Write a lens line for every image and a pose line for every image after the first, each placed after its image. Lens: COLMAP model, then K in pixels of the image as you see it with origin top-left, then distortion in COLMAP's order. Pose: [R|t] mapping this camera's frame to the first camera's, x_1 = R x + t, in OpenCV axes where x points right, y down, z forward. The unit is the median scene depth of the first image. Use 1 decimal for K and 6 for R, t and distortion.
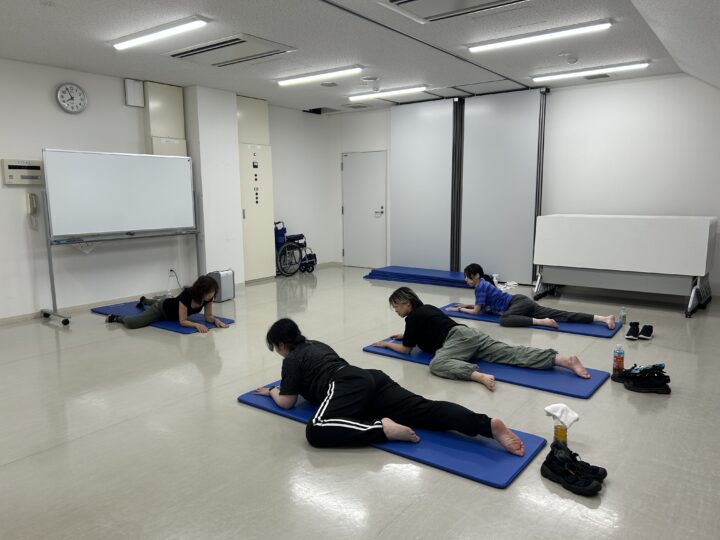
lens RADIAL K [[547.3, 0, 359.0], [0, 547.3, 273.8], [0, 0, 1]] dist [0.013478, -0.015904]
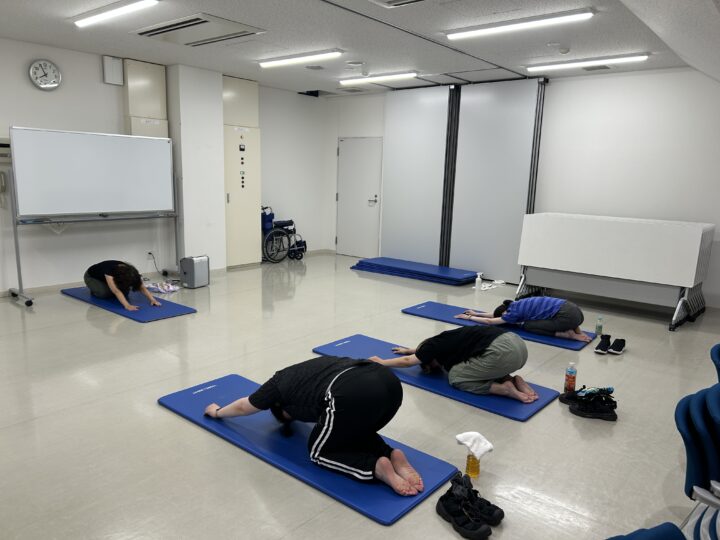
lens RADIAL K [[547.3, 0, 359.6], [0, 547.3, 274.2], [0, 0, 1]] dist [0.013478, -0.015904]
pose [[0.997939, 0.046588, -0.044137, 0.092065], [-0.044969, 0.998304, 0.036980, -0.025033], [0.045785, -0.034919, 0.998341, 0.034127]]
